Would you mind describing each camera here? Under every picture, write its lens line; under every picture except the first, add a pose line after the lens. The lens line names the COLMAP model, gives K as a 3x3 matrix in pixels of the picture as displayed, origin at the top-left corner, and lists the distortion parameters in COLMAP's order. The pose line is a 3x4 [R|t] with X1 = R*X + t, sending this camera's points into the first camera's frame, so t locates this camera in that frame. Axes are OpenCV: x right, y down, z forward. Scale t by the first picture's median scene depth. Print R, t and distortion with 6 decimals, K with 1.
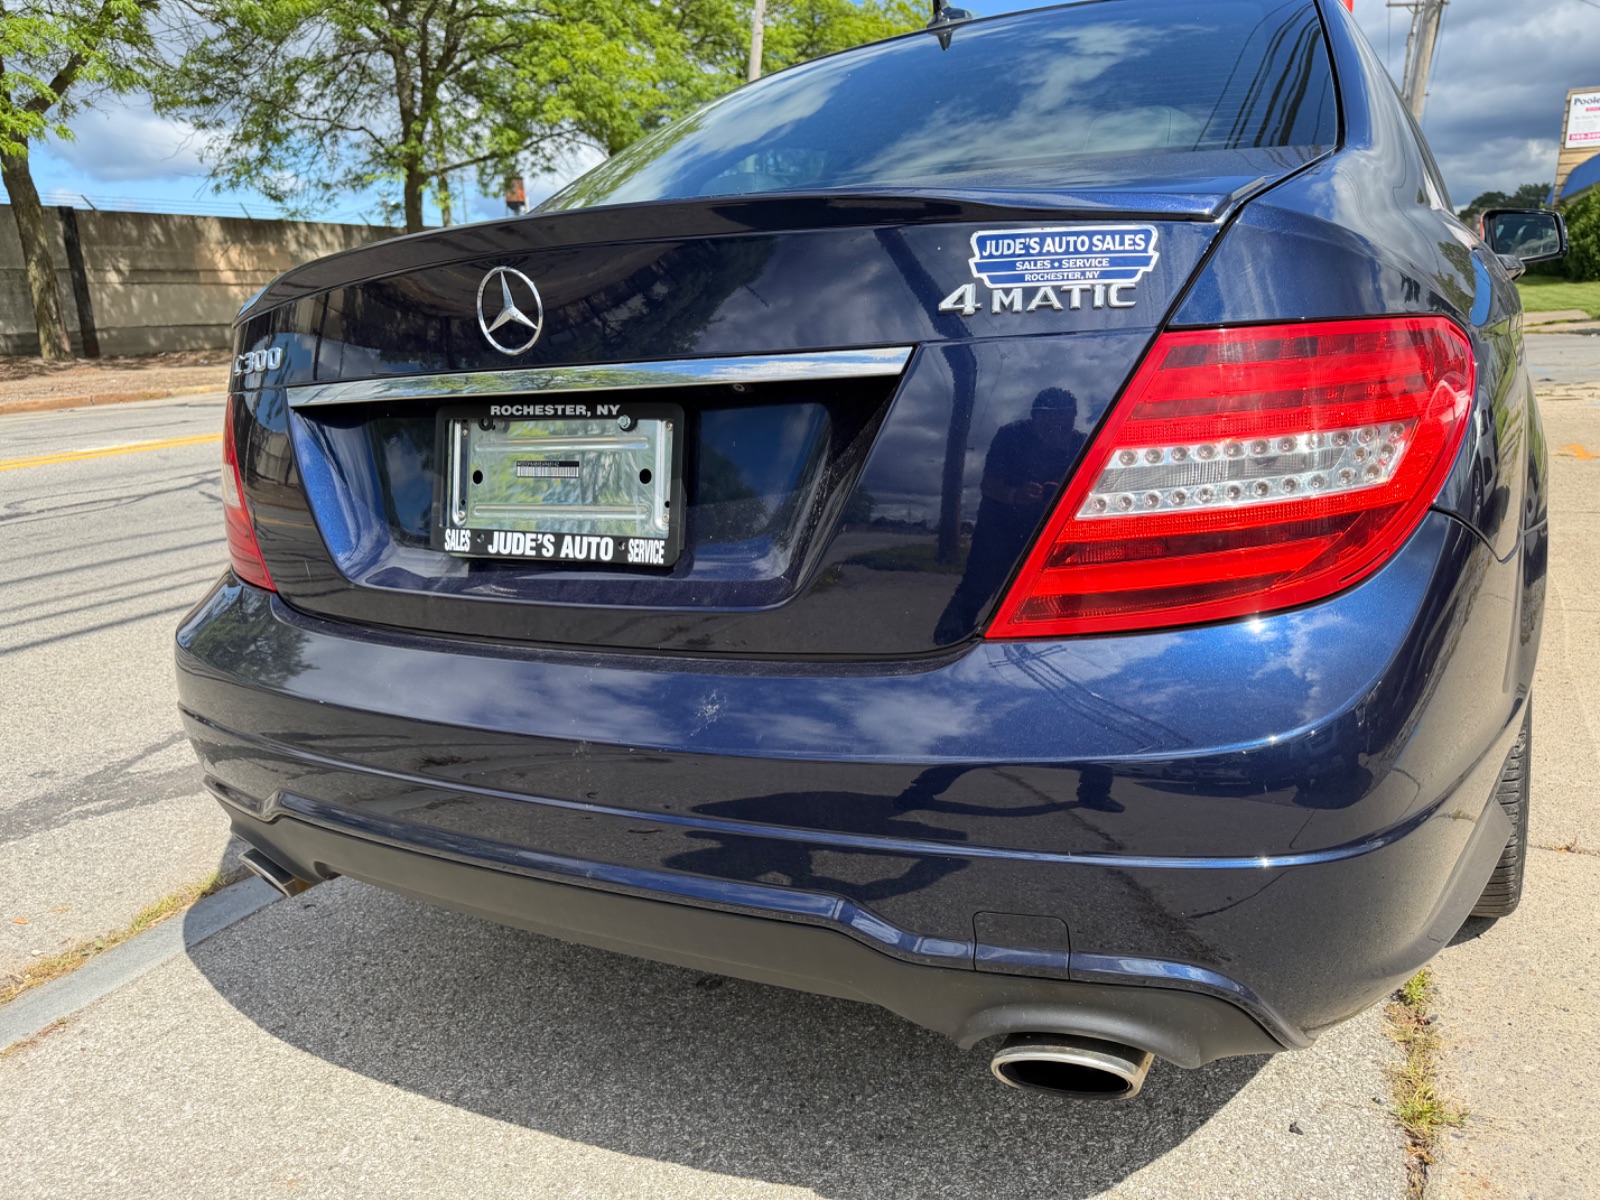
lens RADIAL K [[1119.0, 0, 800.0], [0, 1119.0, 600.0], [0, 0, 1]] dist [0.101082, -0.120589]
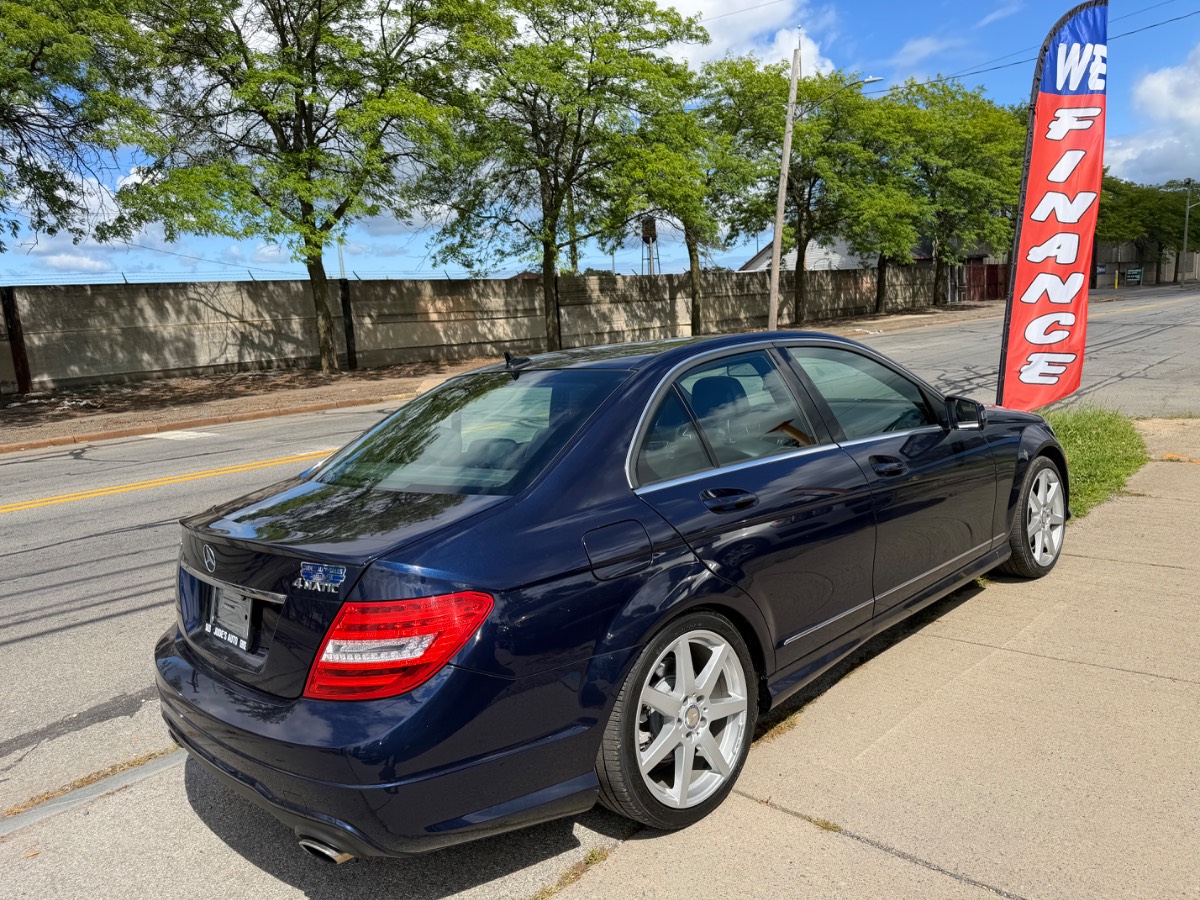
lens RADIAL K [[894.9, 0, 600.0], [0, 894.9, 450.0], [0, 0, 1]] dist [0.065820, -0.113301]
pose [[0.945666, 0.036687, -0.323062, 1.349028], [-0.060272, 0.996173, -0.063301, -0.412502], [0.319503, 0.079333, 0.944258, -0.865169]]
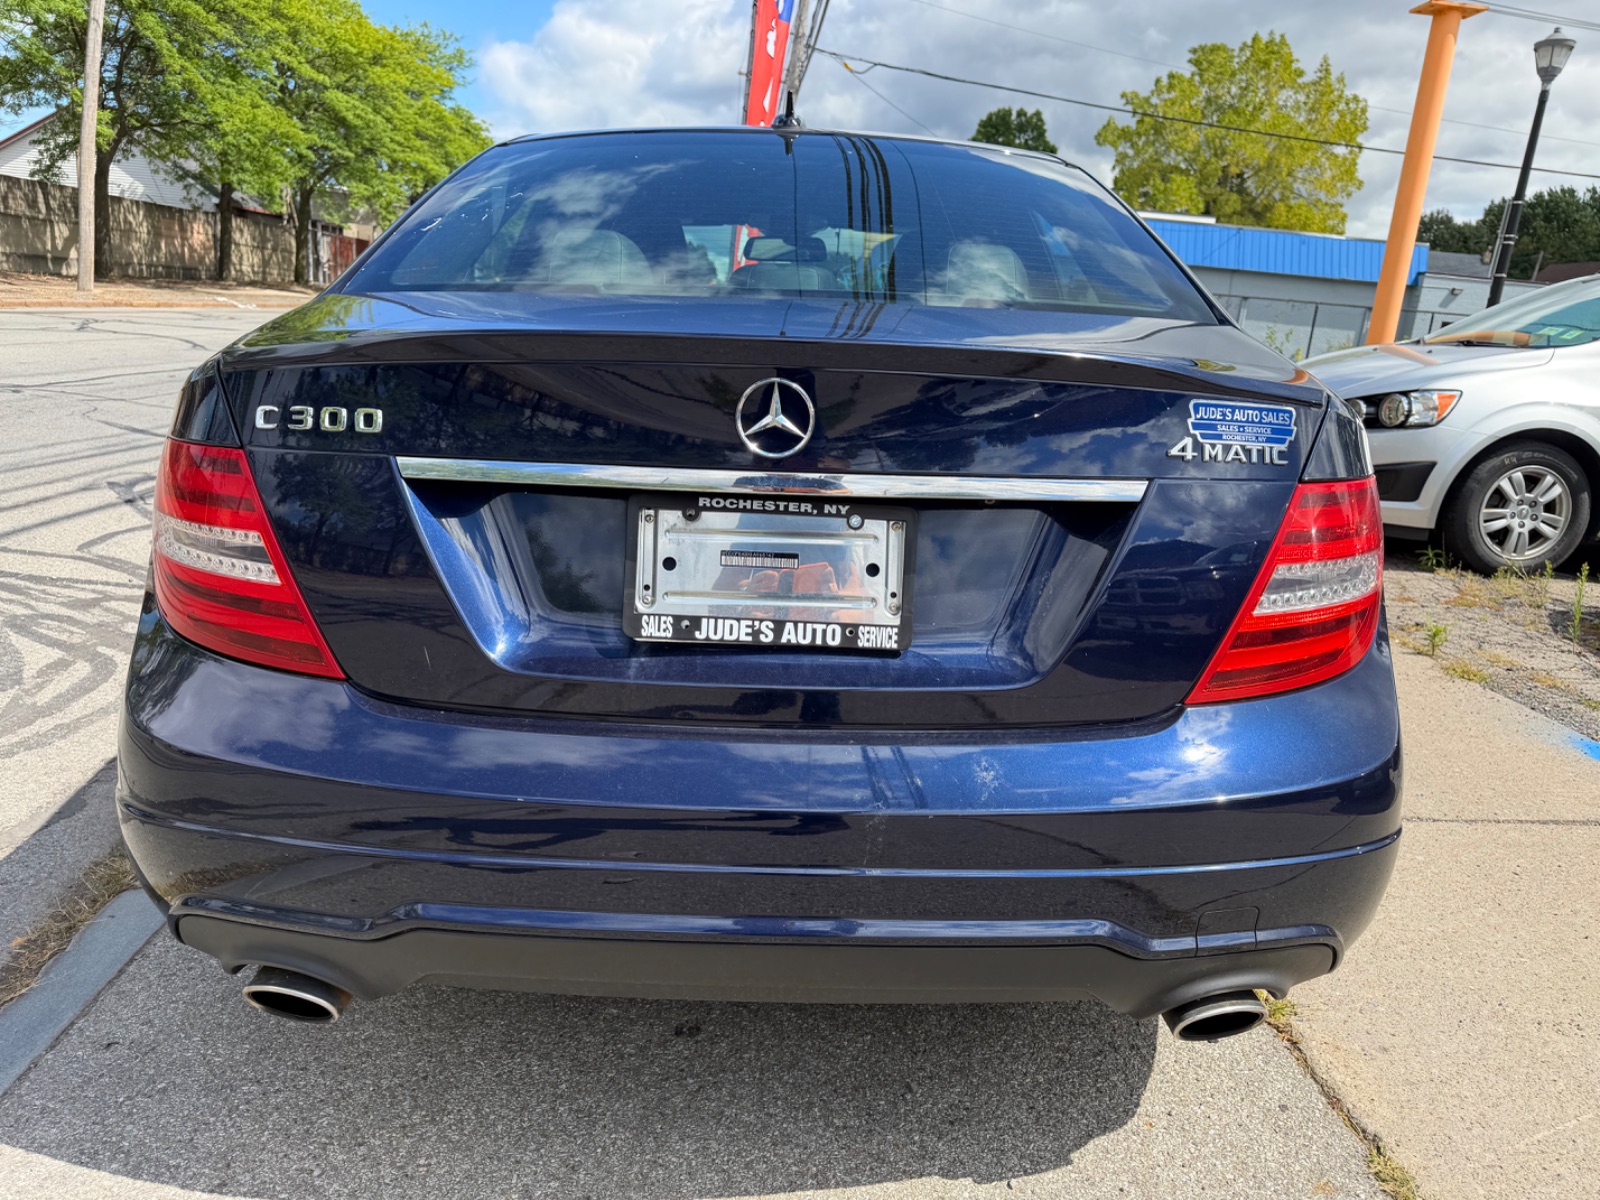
lens RADIAL K [[1134.7, 0, 775.7], [0, 1134.7, 610.2], [0, 0, 1]] dist [0.088503, -0.064191]
pose [[0.864365, -0.016667, 0.502588, -0.747247], [0.015642, 0.999858, 0.006256, -0.074445], [-0.502621, 0.002454, 0.864503, 0.063948]]
